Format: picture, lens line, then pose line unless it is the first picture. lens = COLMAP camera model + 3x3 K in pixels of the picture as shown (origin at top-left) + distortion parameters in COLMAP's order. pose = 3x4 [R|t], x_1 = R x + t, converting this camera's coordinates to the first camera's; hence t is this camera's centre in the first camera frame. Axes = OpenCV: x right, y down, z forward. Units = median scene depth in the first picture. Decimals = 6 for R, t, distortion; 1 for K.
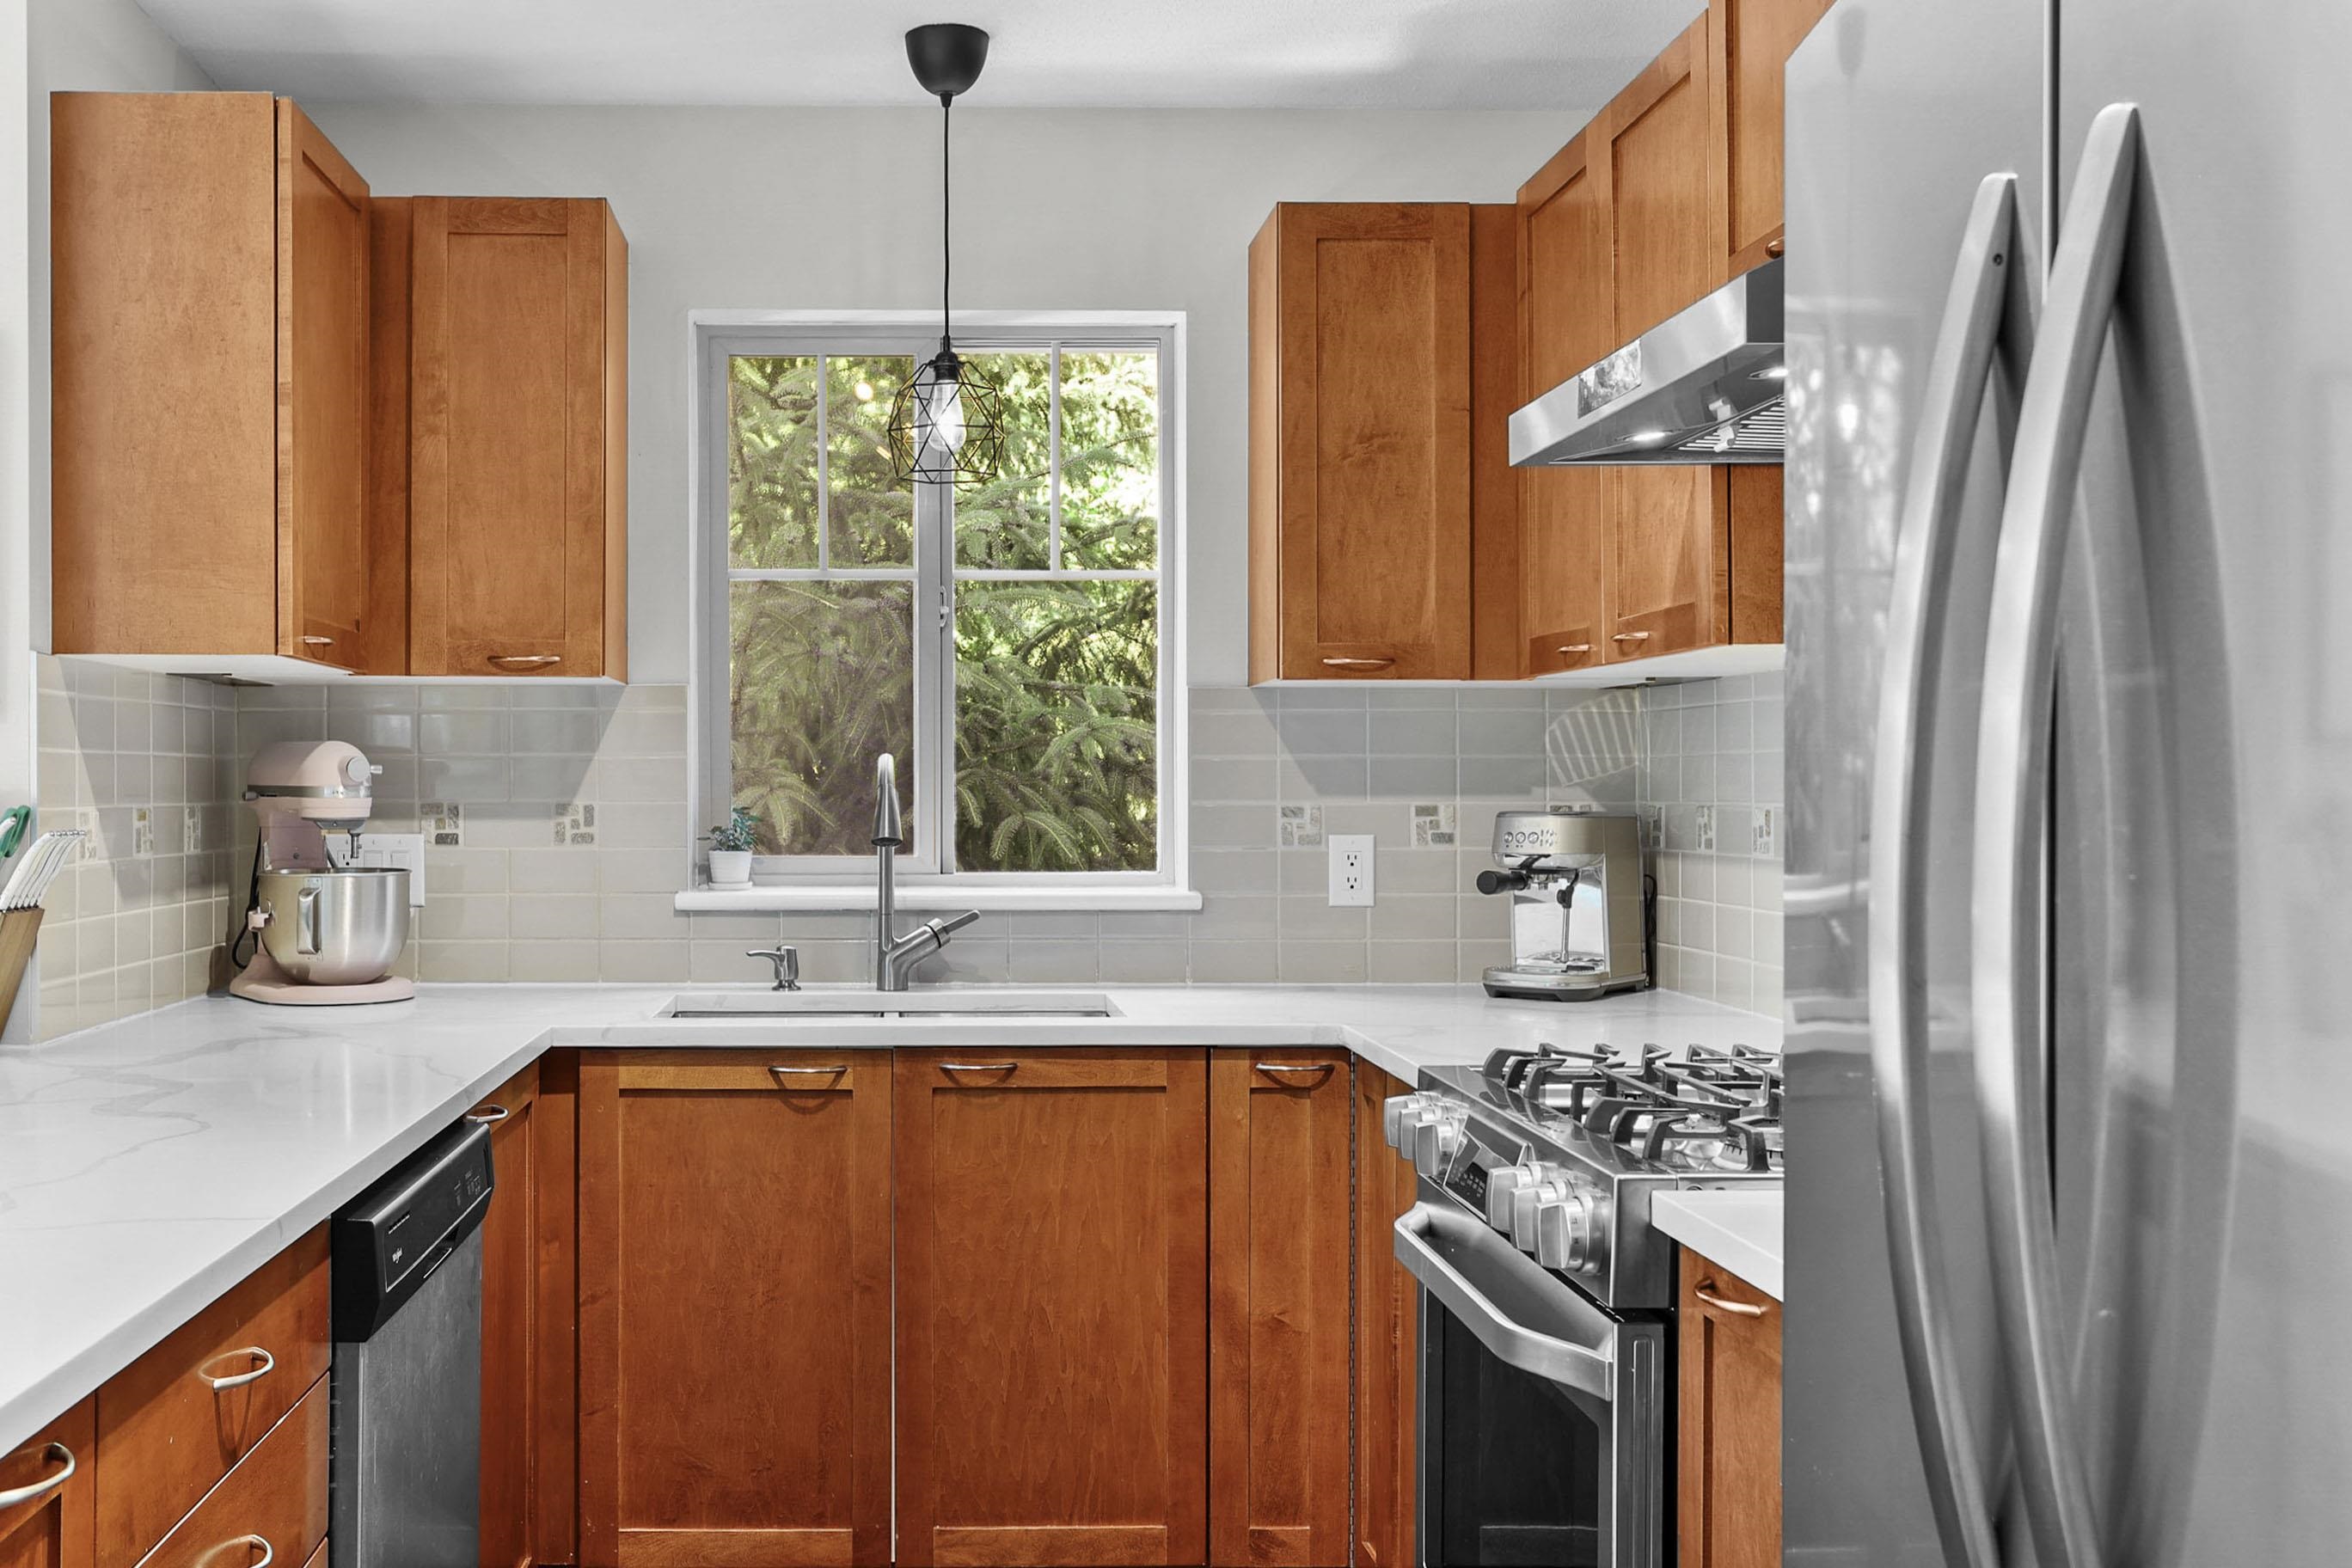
lens RADIAL K [[2248.4, 0, 931.2], [0, 2248.4, 797.0], [0, 0, 1]] dist [-0.007951, 0.018075]
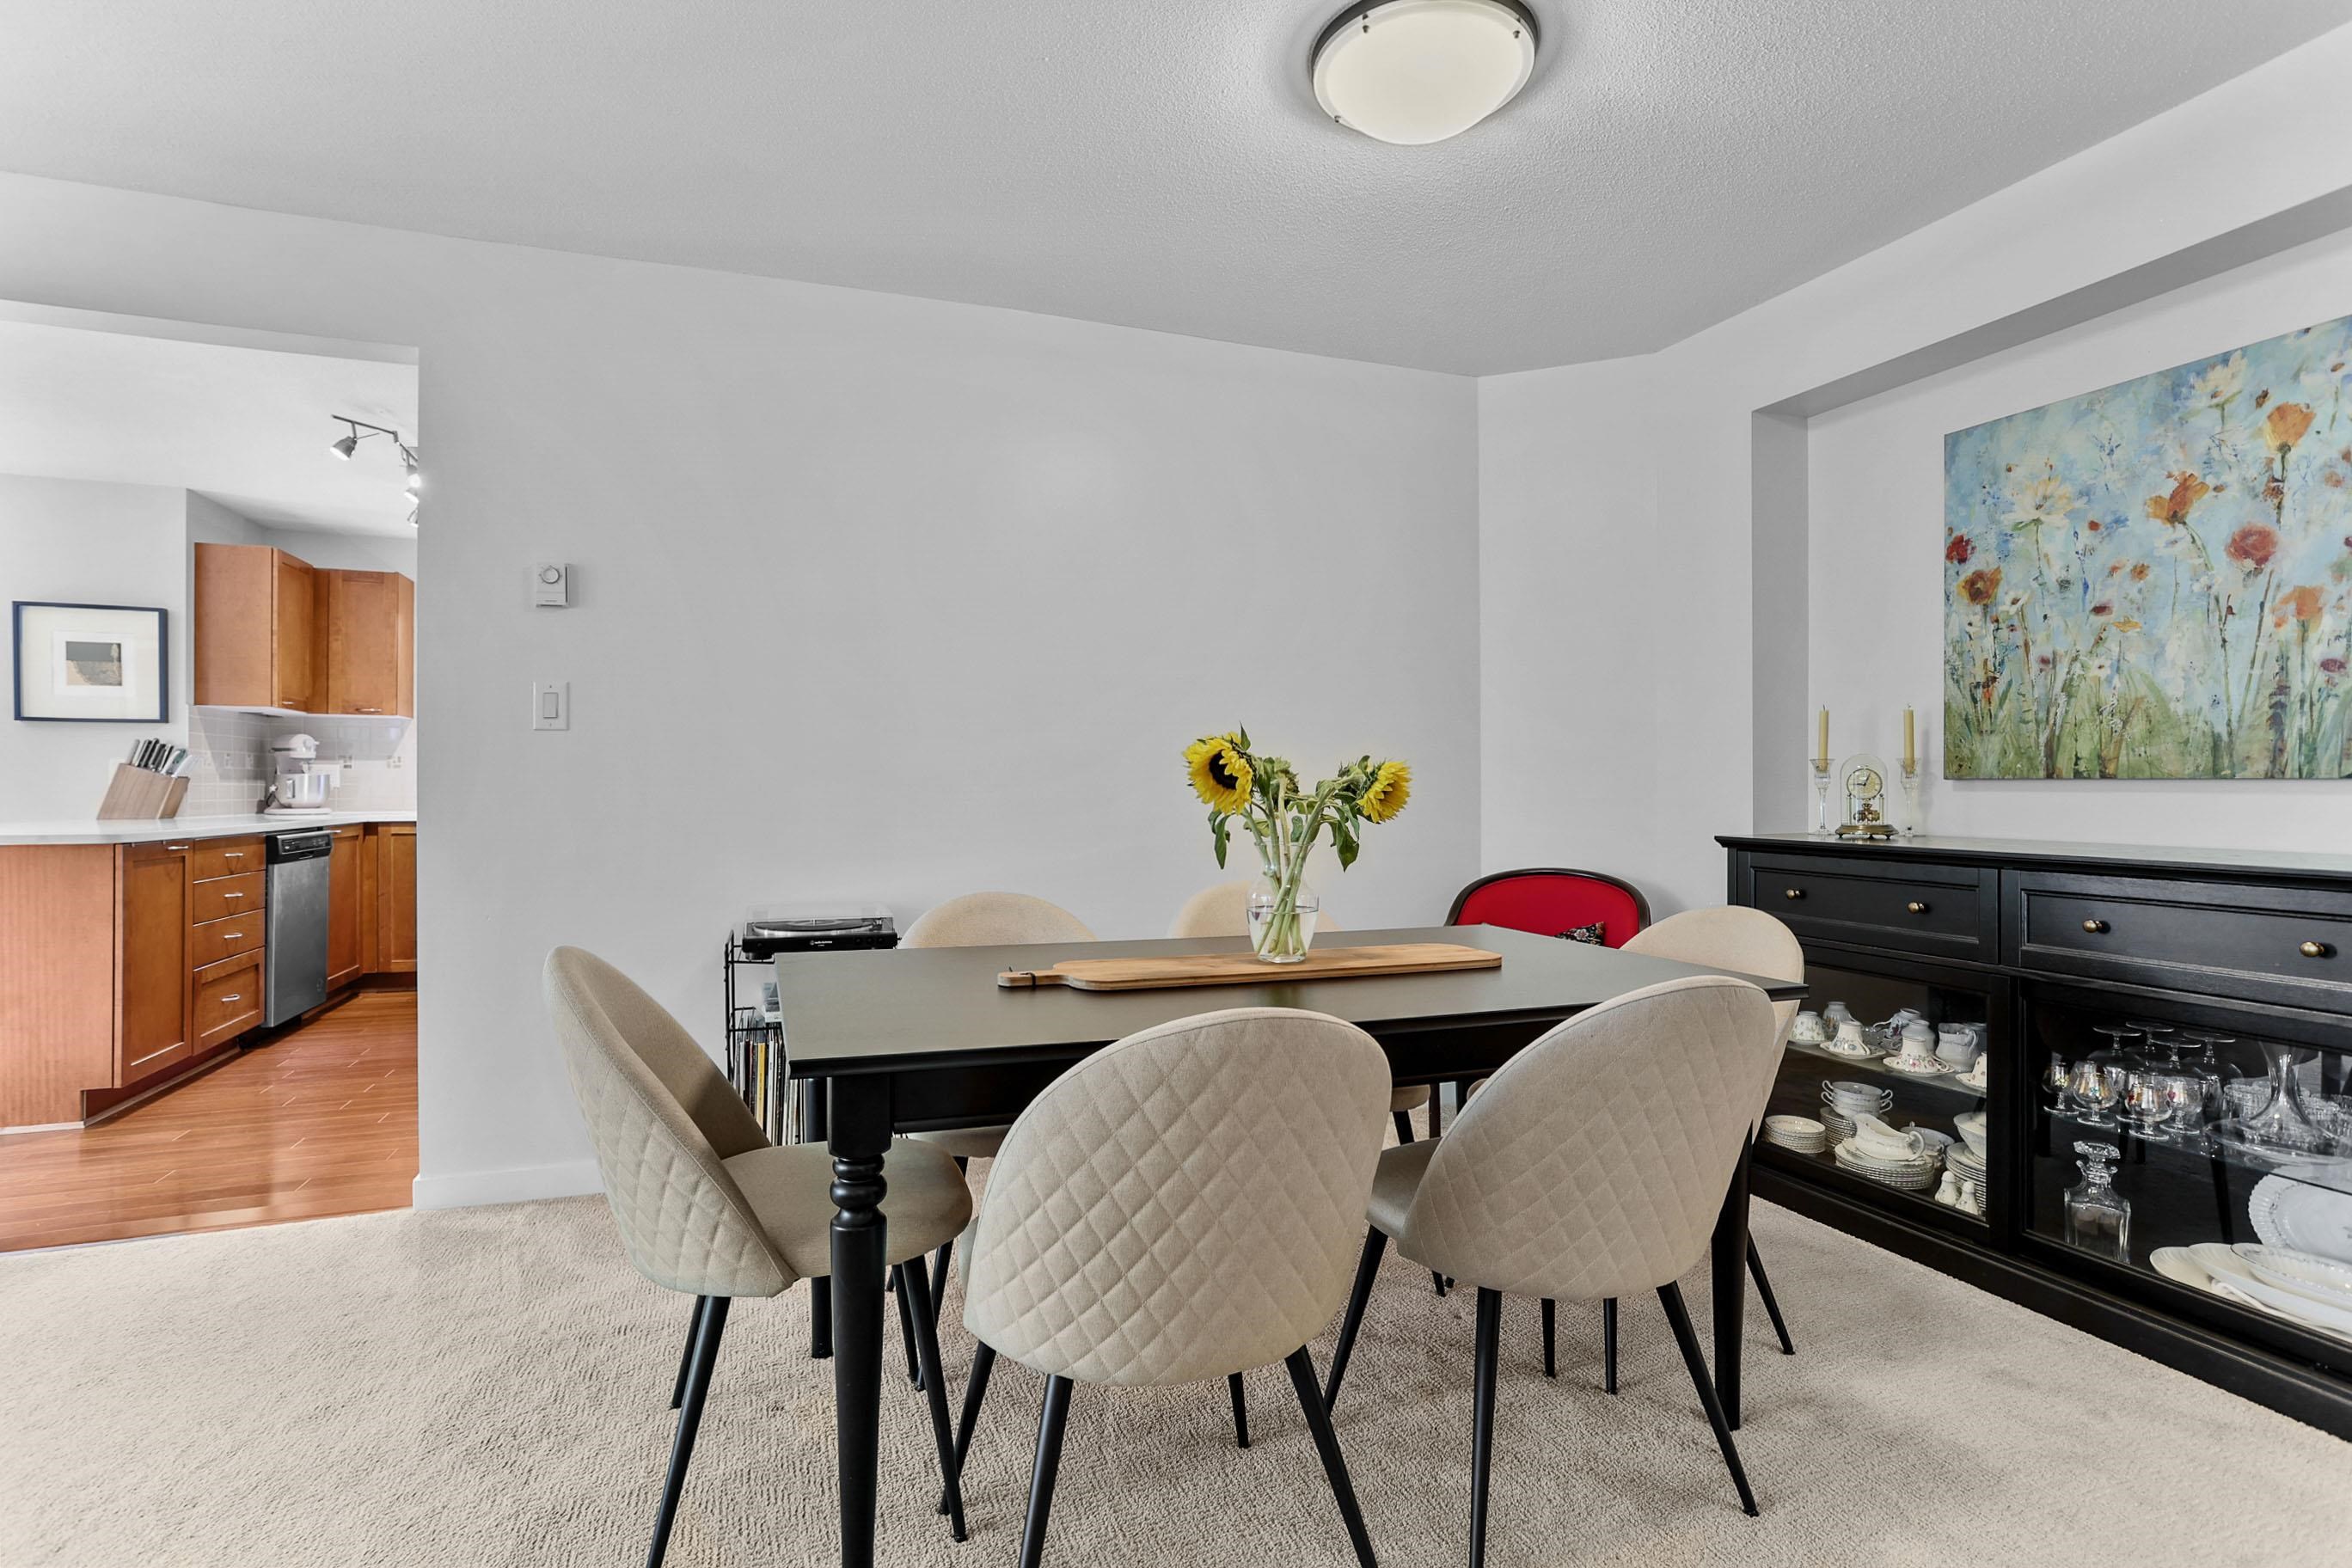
lens RADIAL K [[1139.3, 0, 1168.4], [0, 1139.3, 785.2], [0, 0, 1]] dist [-0.045463, 0.025837]
pose [[0.945809, 0.000302, 0.324724, 0.422710], [0.001698, 0.999981, -0.005876, 0.065163], [-0.324720, 0.006109, 0.945791, -1.002007]]
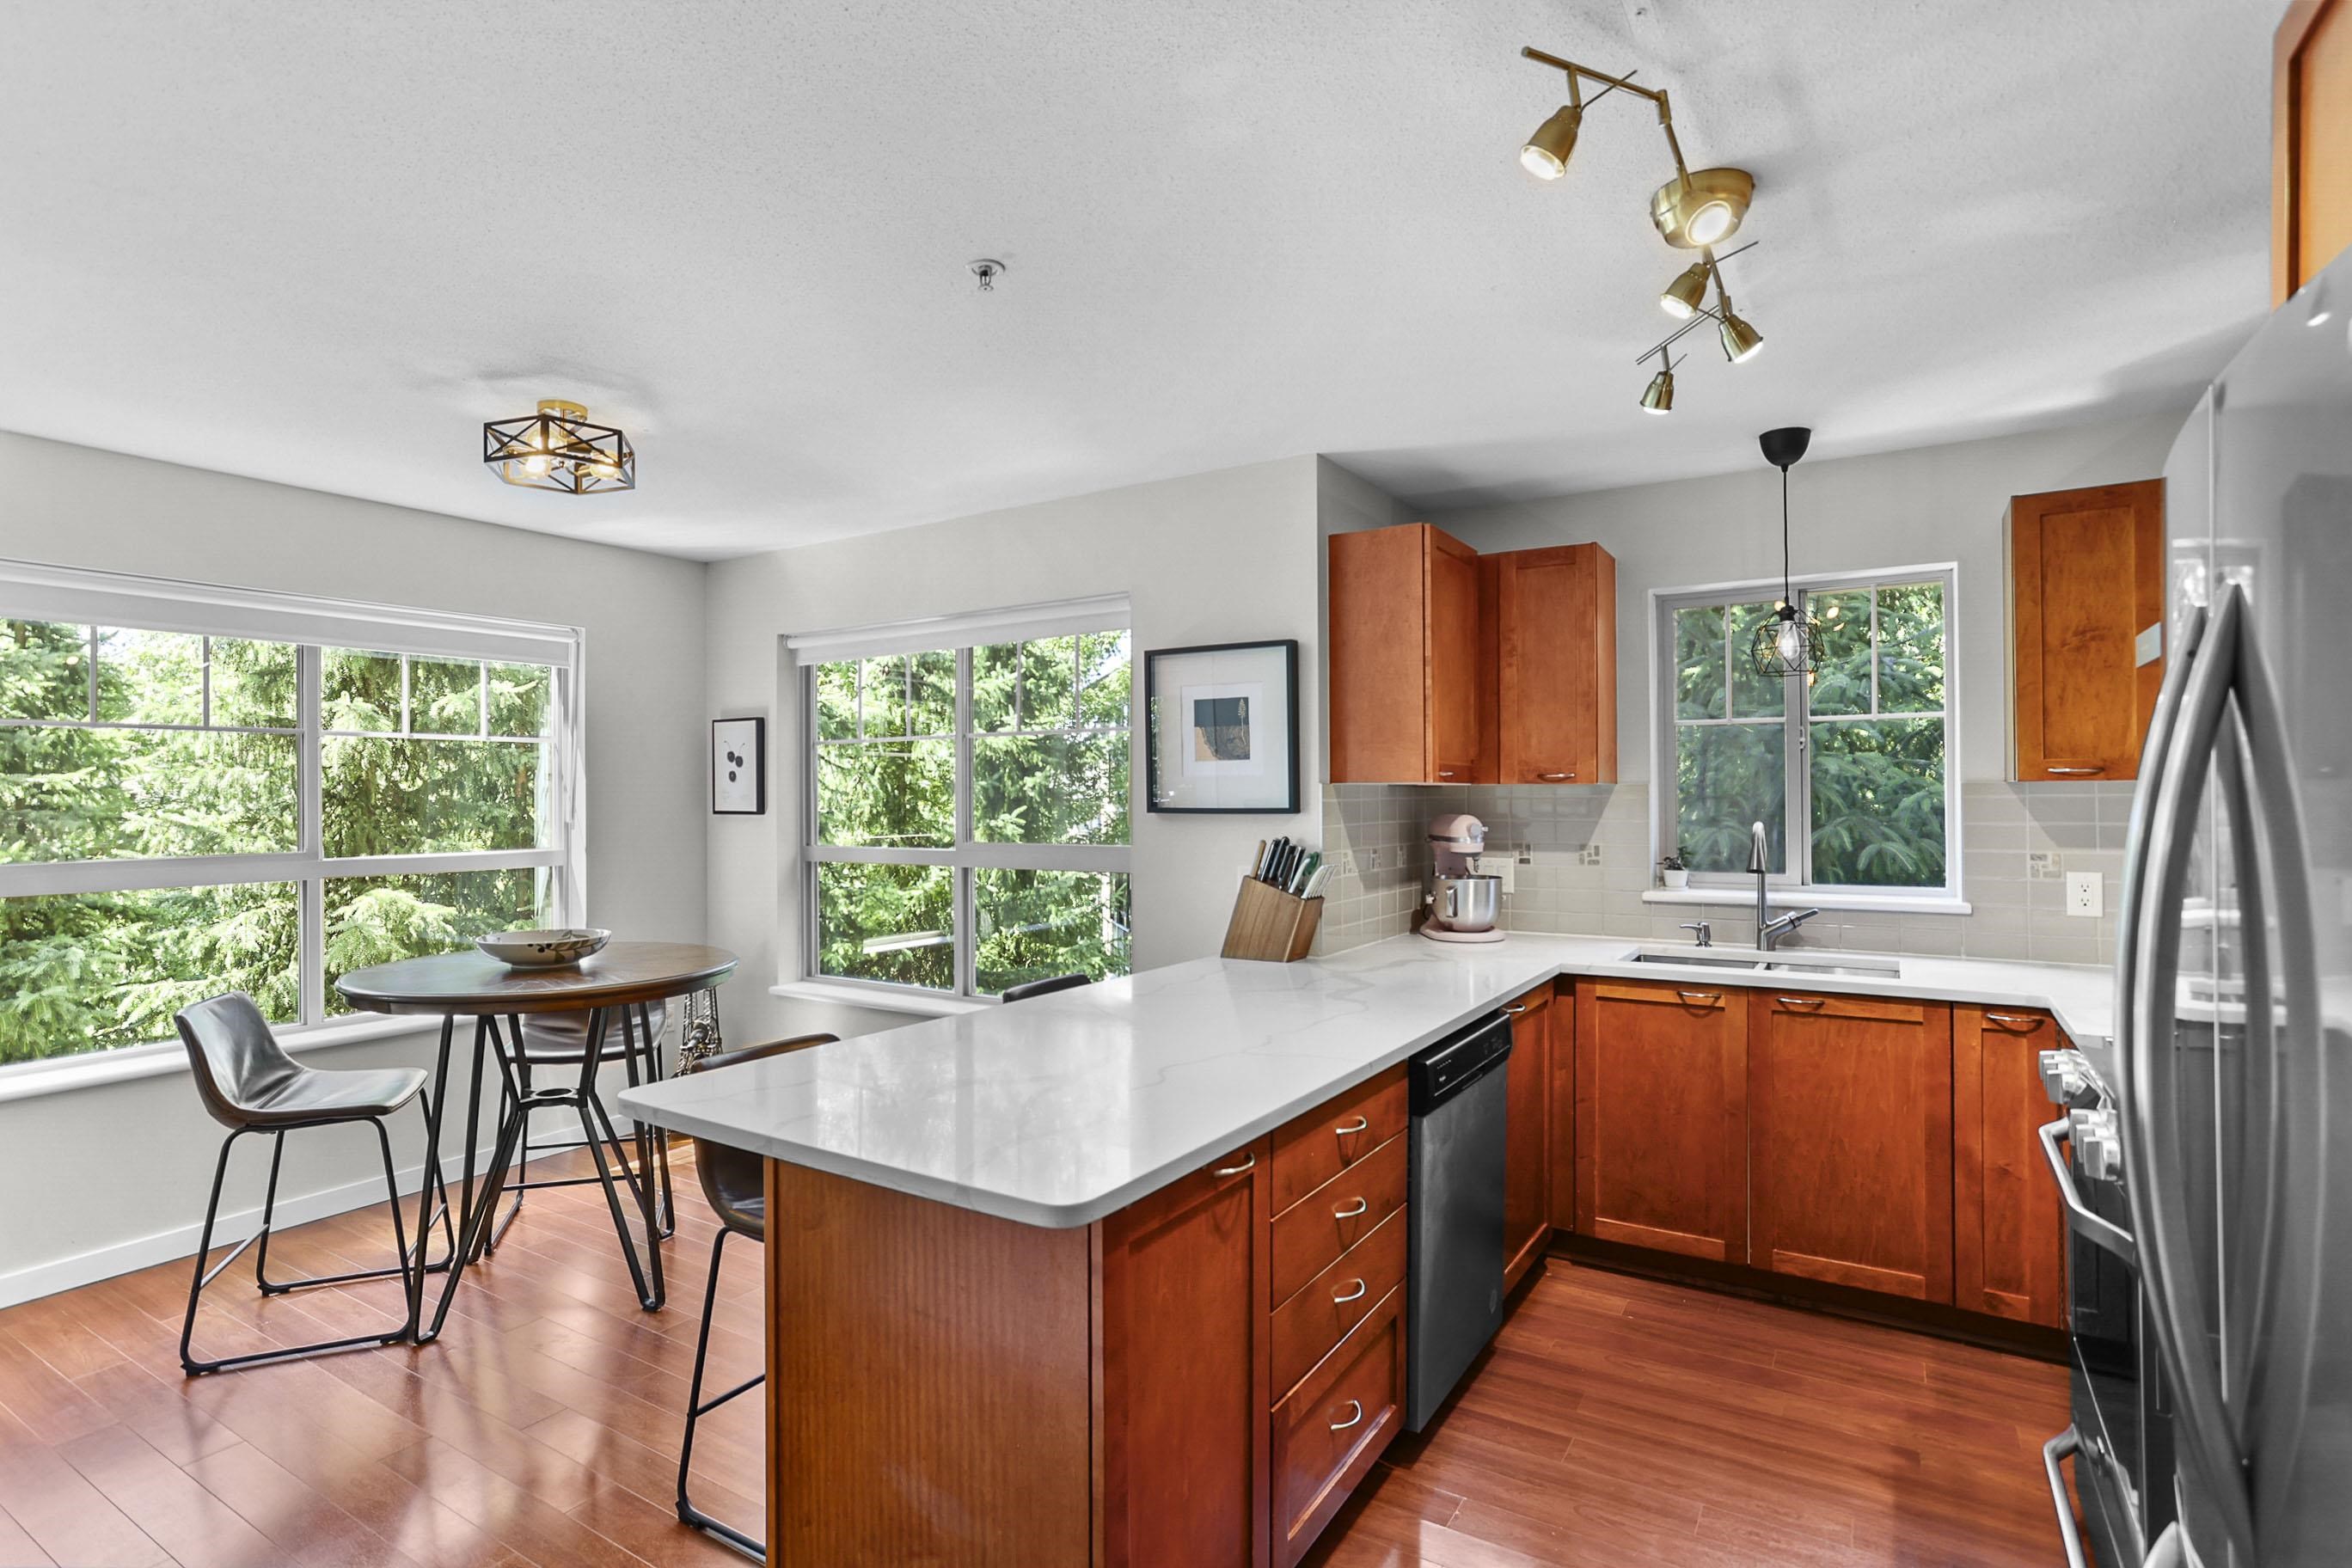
lens RADIAL K [[1152.0, 0, 1176.0], [0, 1152.0, 784.0], [0, 0, 1]] dist [-0.047912, 0.041383]
pose [[0.839644, -0.008481, -0.543072, 0.096799], [0.001180, 0.999904, -0.013791, -0.042669], [0.543137, 0.010939, 0.839573, -0.049716]]
